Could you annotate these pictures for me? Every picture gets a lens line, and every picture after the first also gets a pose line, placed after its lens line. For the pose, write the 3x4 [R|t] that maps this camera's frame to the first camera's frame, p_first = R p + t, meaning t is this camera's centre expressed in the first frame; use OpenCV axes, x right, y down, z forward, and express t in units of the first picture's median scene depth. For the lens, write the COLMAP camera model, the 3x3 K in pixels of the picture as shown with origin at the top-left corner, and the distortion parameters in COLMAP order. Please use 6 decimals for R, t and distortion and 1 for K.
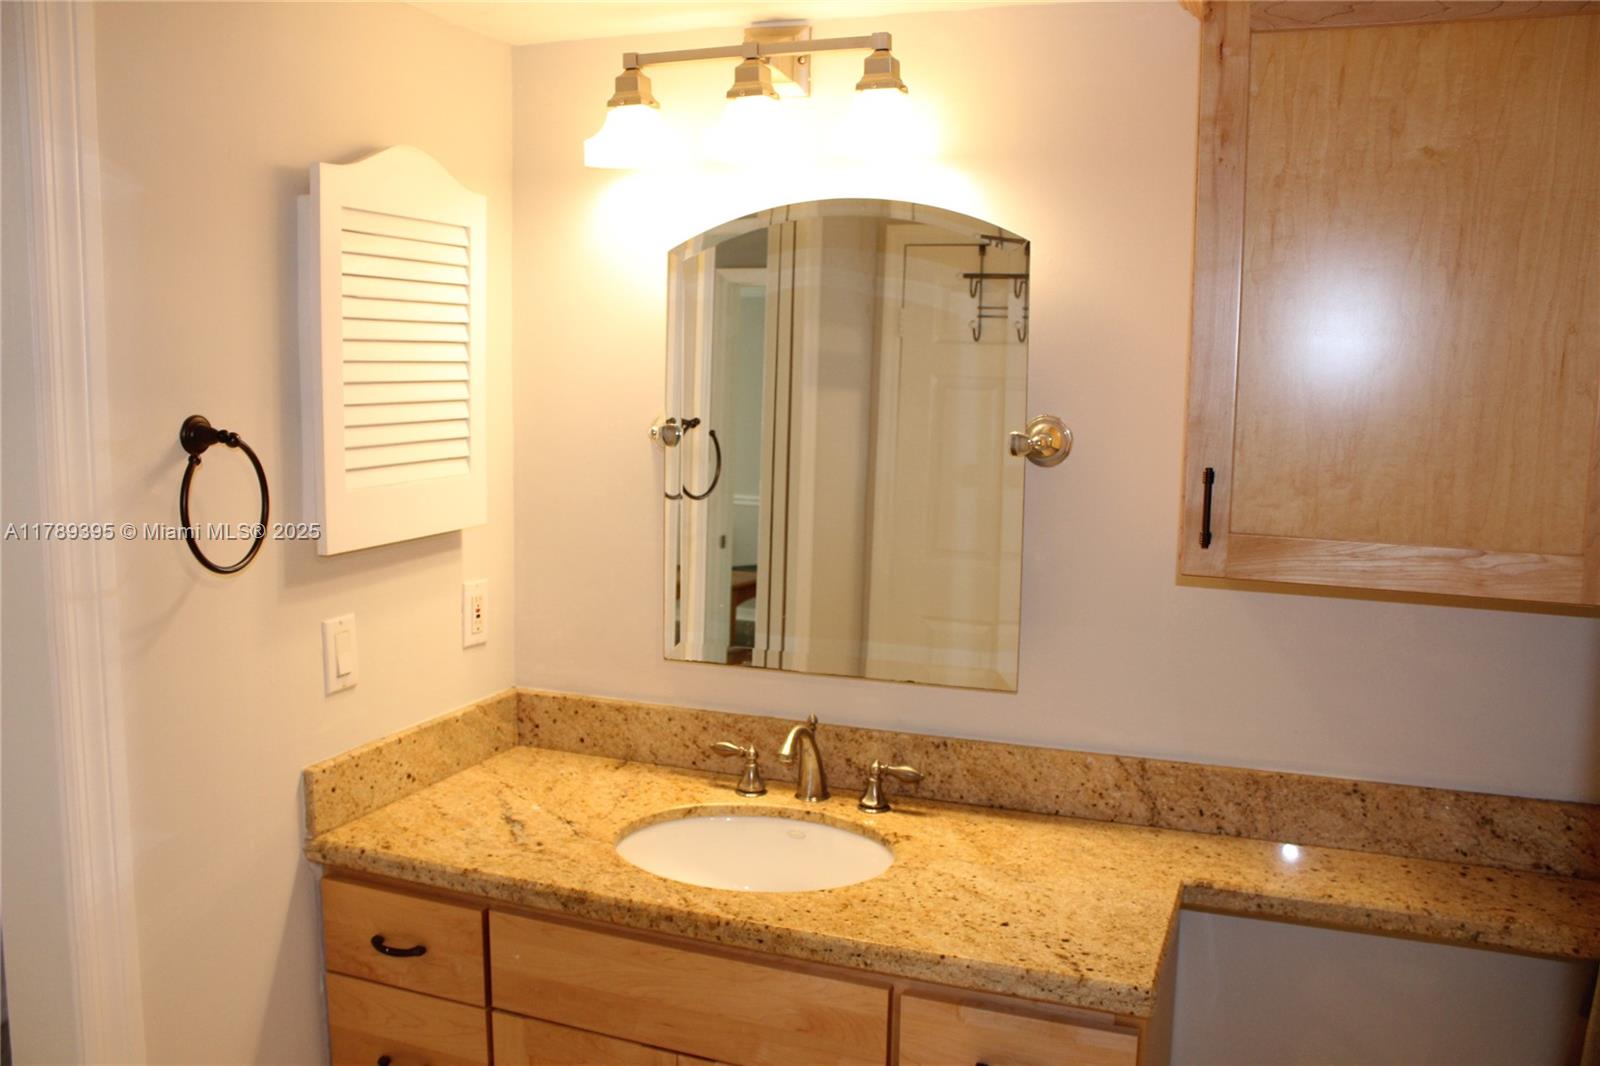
lens RADIAL K [[1314.7, 0, 798.8], [0, 1314.7, 543.2], [0, 0, 1]] dist [-0.156579, 0.133614]
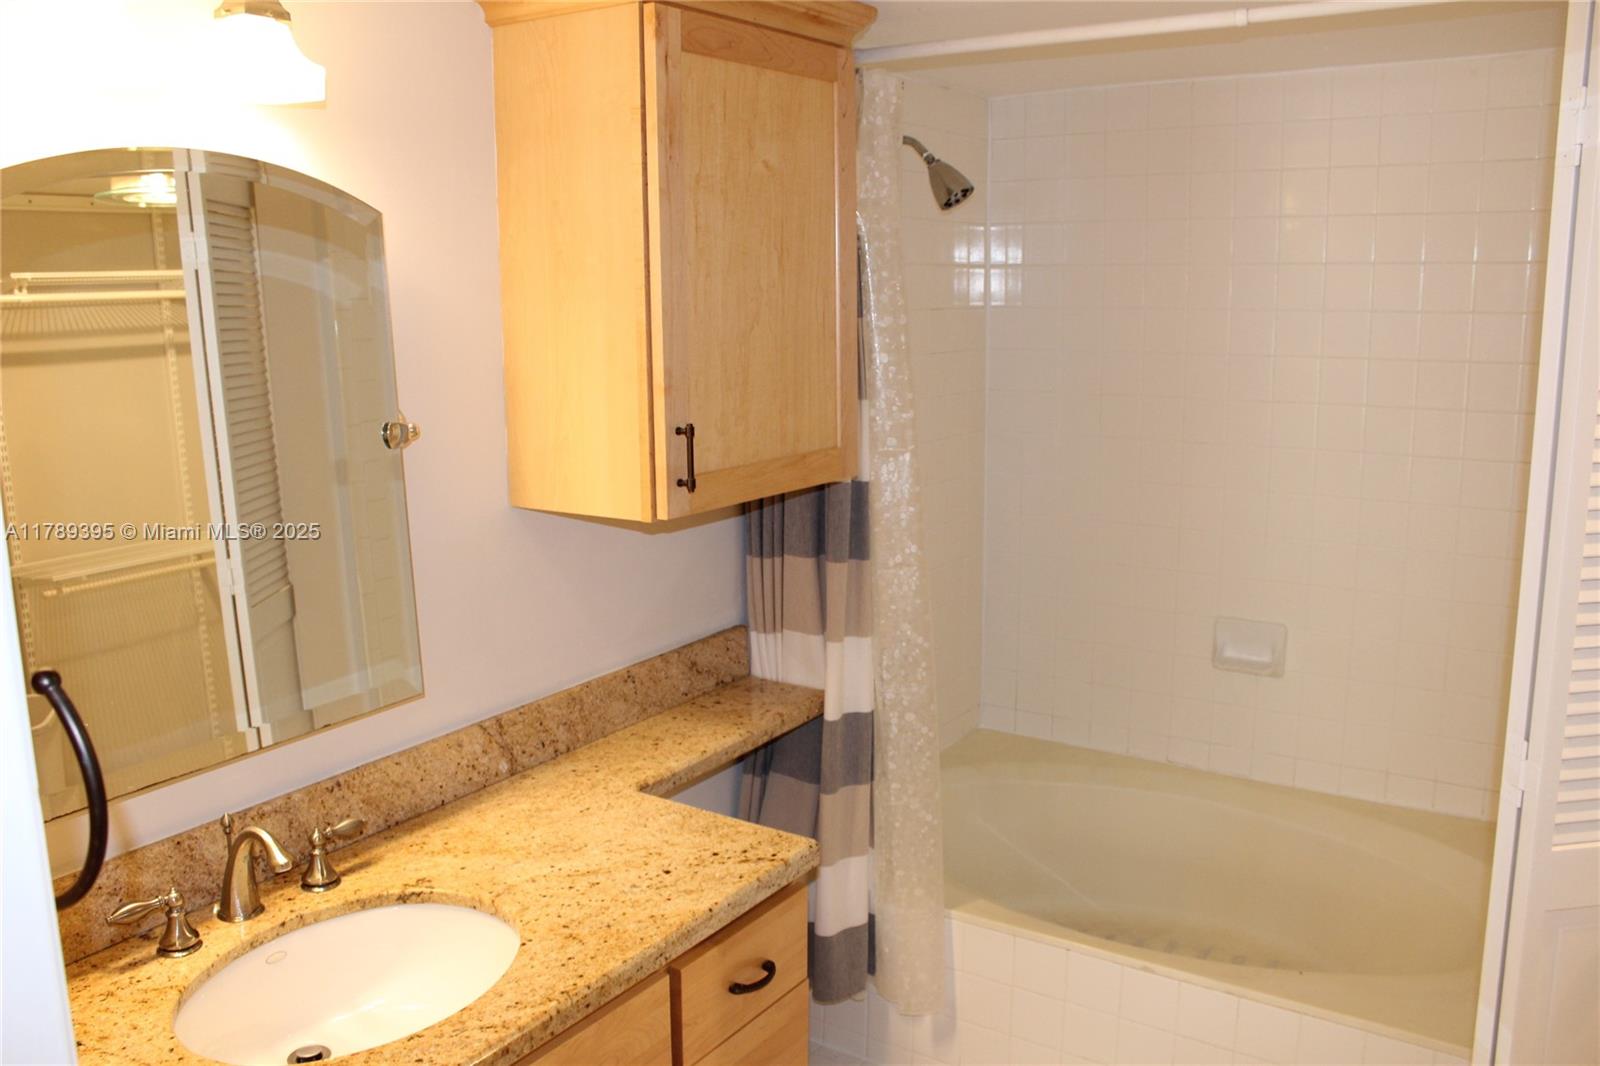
lens RADIAL K [[1330.1, 0, 800.0], [0, 1330.1, 533.0], [0, 0, 1]] dist [-0.164608, 0.141466]
pose [[0.224805, -0.204096, 0.952789, -0.664411], [0.148918, 0.973527, 0.173402, -0.125590], [-0.962957, 0.102906, 0.249247, 0.498115]]
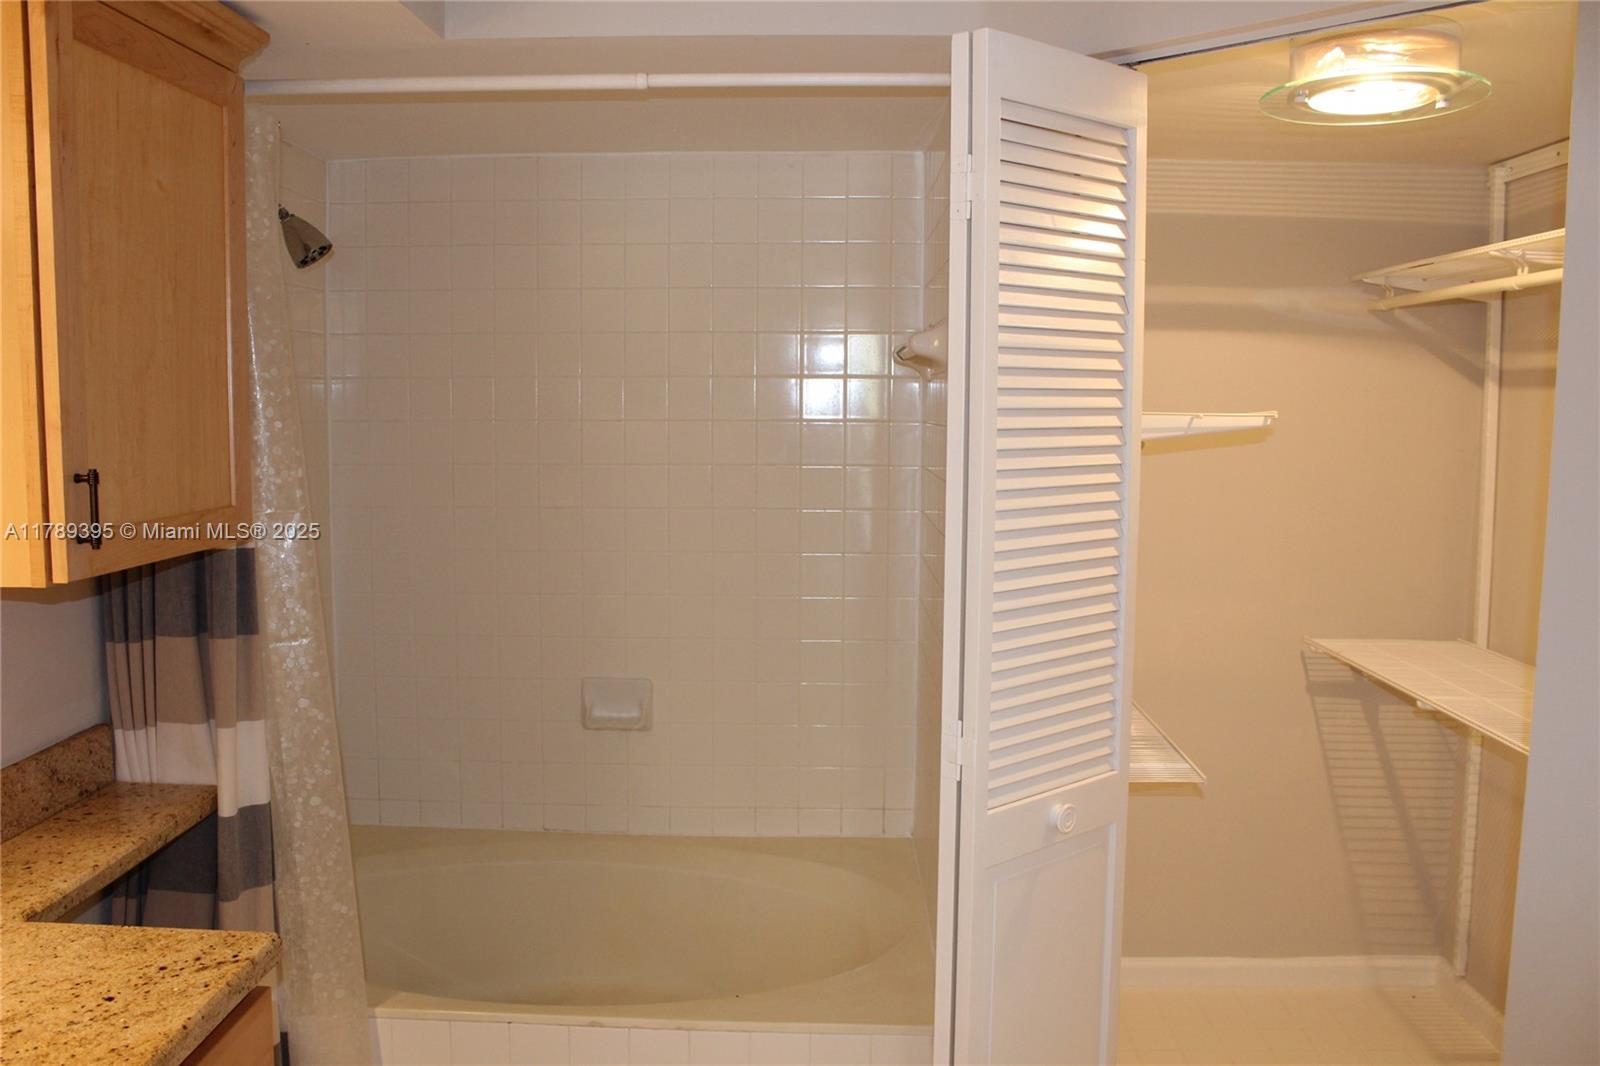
lens RADIAL K [[1330.1, 0, 800.0], [0, 1330.1, 533.0], [0, 0, 1]] dist [-0.164608, 0.141466]
pose [[-0.331518, -0.120987, 0.935659, -0.647808], [0.115689, 0.979046, 0.167588, -0.091455], [-0.936329, 0.163803, -0.310575, 0.648981]]
